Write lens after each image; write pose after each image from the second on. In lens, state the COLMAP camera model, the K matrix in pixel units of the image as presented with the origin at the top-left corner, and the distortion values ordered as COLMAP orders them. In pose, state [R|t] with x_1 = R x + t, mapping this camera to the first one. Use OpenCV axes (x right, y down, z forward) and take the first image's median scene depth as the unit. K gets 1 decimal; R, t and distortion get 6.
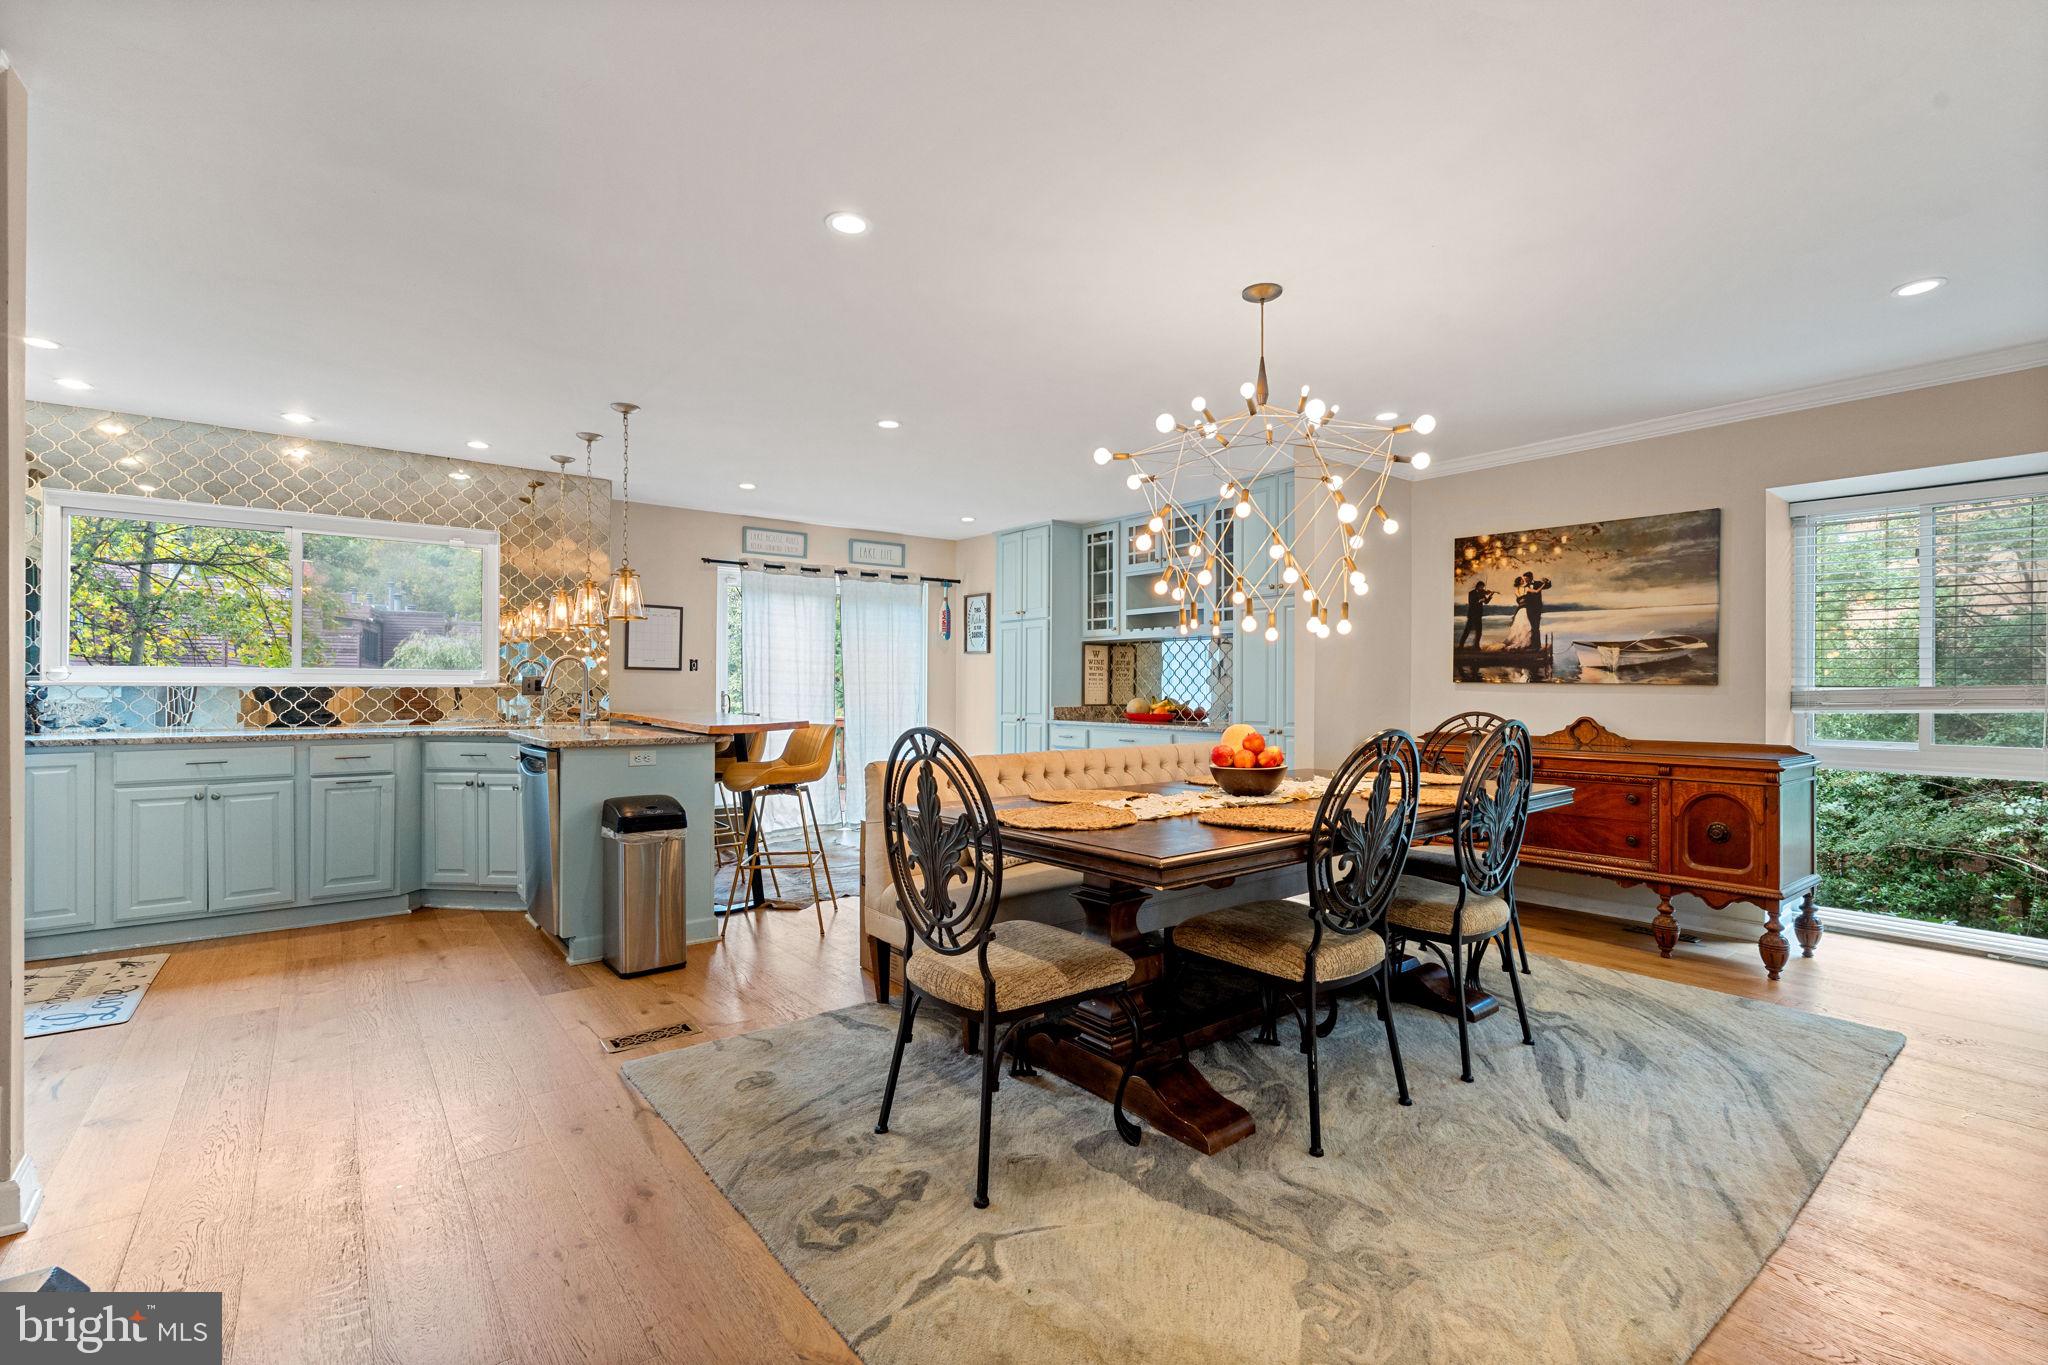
lens RADIAL K [[901.1, 0, 1020.0], [0, 901.1, 687.6], [0, 0, 1]] dist [-0.004533, 0.001161]
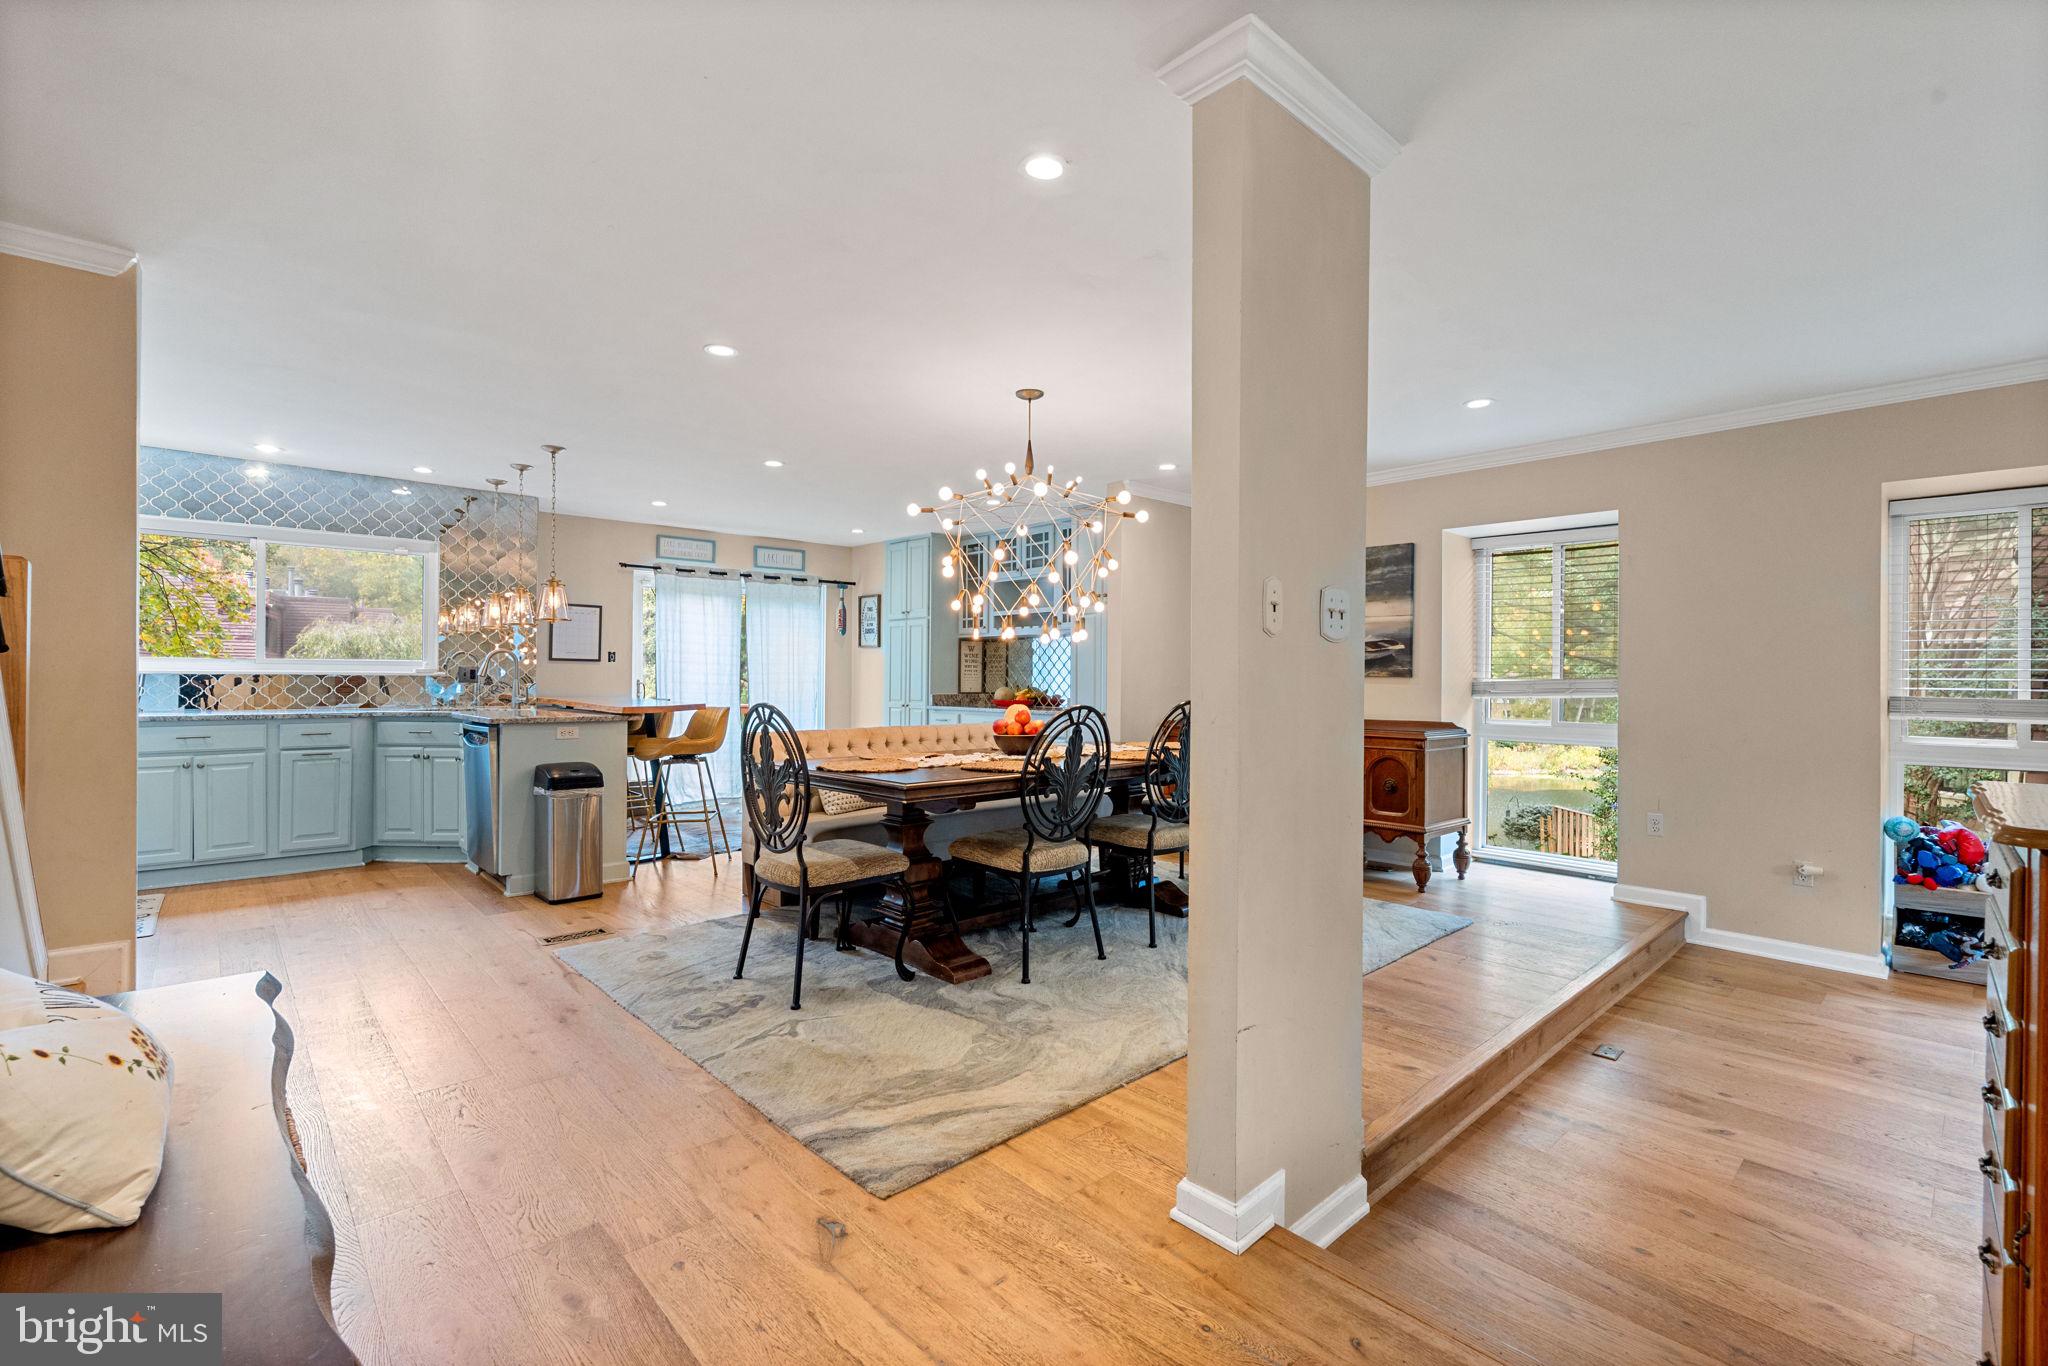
lens RADIAL K [[901.1, 0, 1019.7], [0, 901.1, 678.0], [0, 0, 1]] dist [-0.004533, 0.001161]
pose [[0.997203, 0.003265, 0.074671, 0.104110], [-0.003260, 0.999995, -0.000189, 0.000410], [-0.074672, -0.000055, 0.997208, -0.268869]]
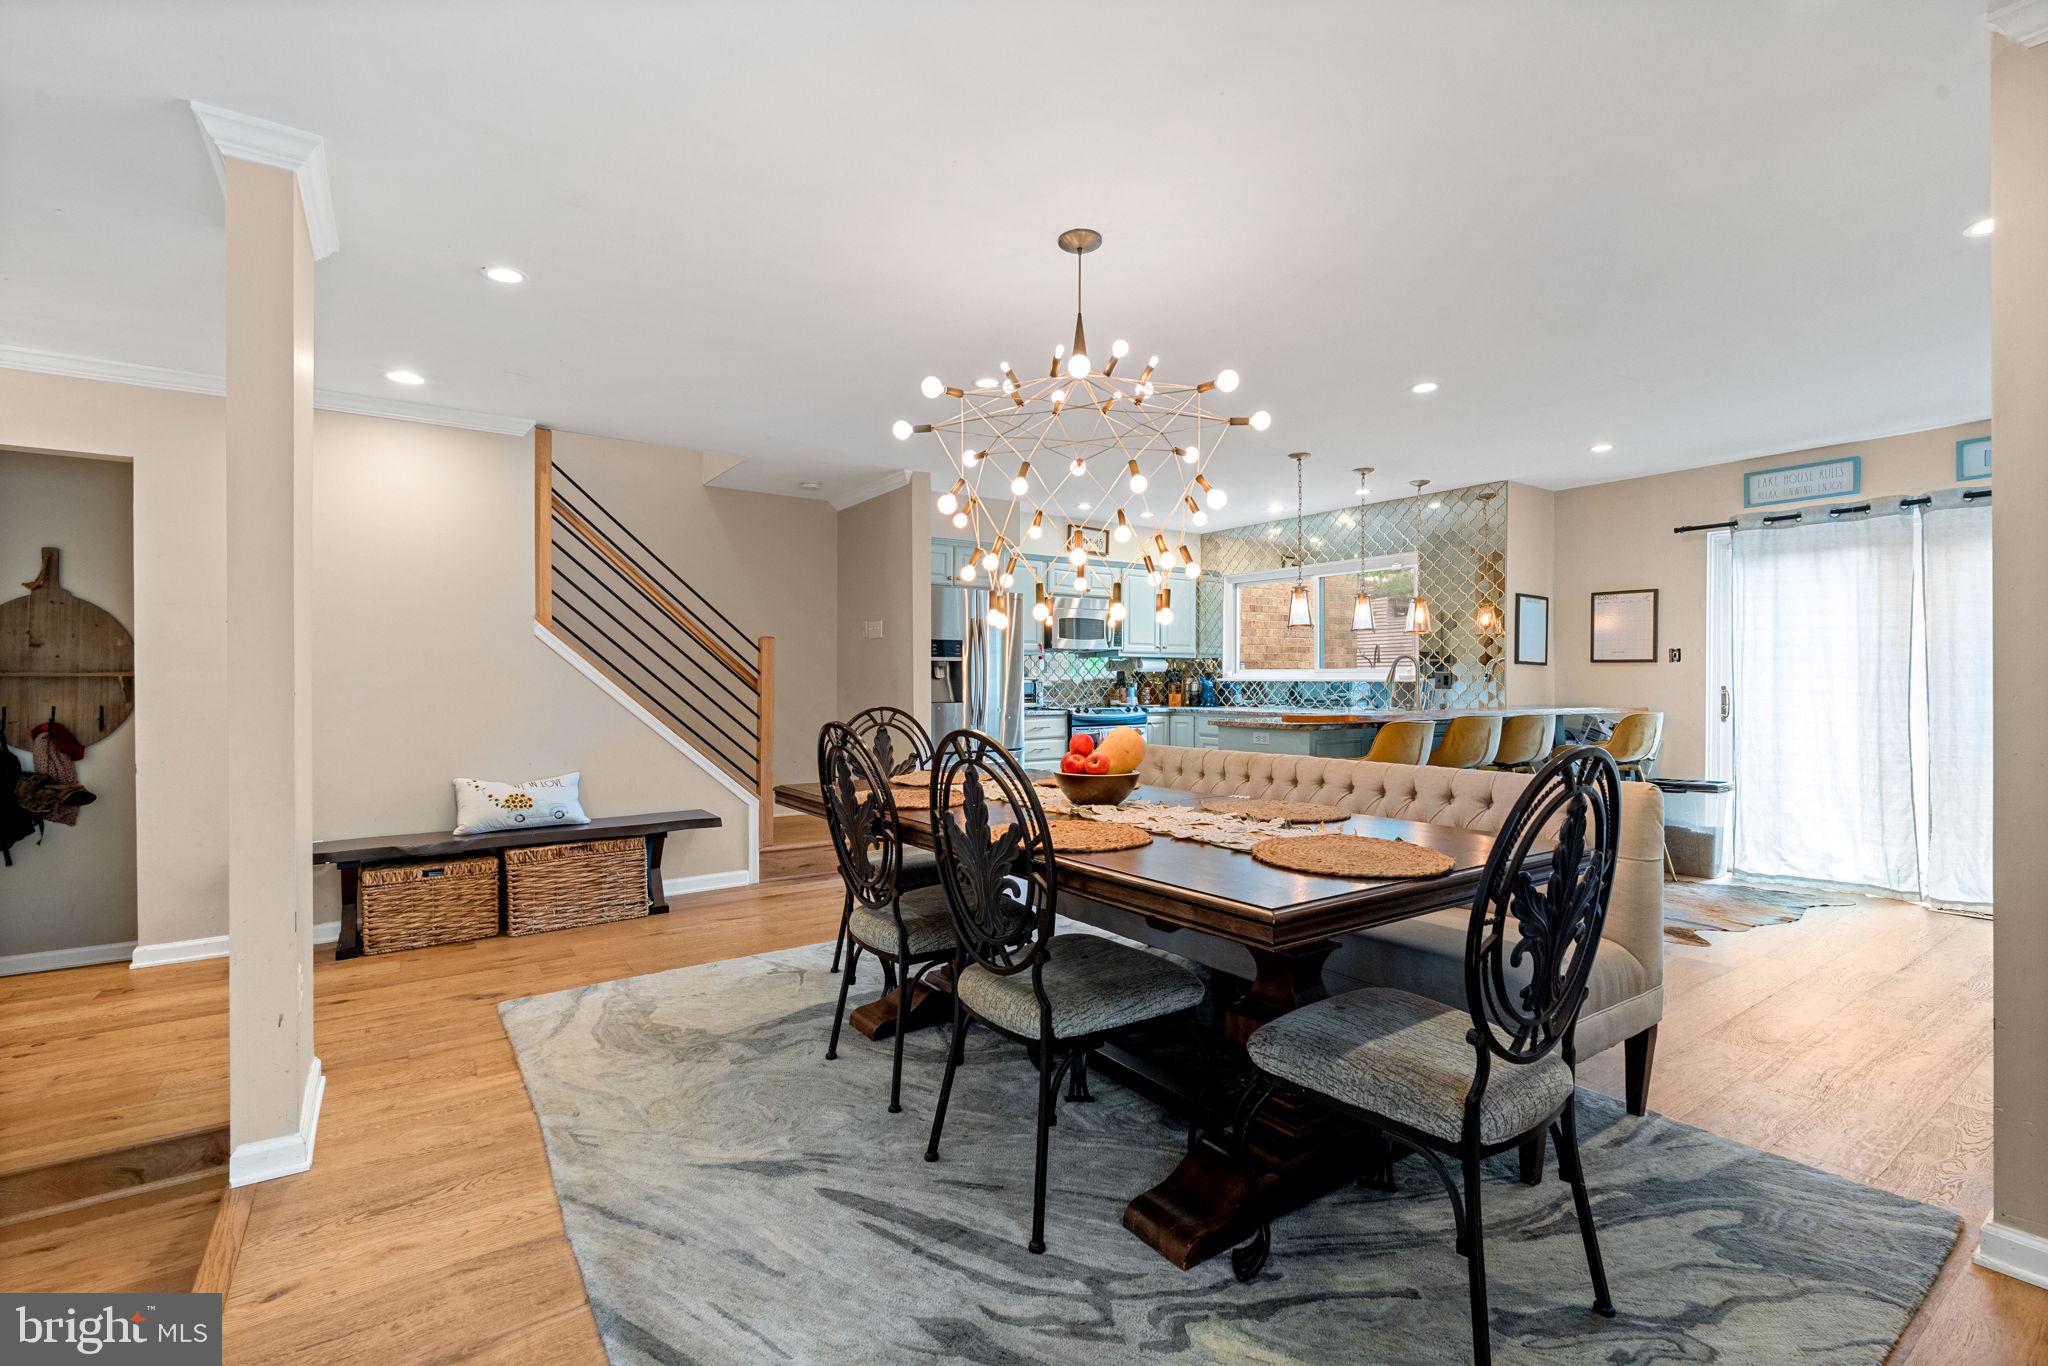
lens RADIAL K [[901.1, 0, 1038.1], [0, 901.1, 682.6], [0, 0, 1]] dist [-0.004533, 0.001161]
pose [[-0.049892, 0.003720, -0.998748, 0.806101], [0.003137, 0.999989, 0.003568, -0.006409], [0.998750, -0.002955, -0.049903, 0.692981]]
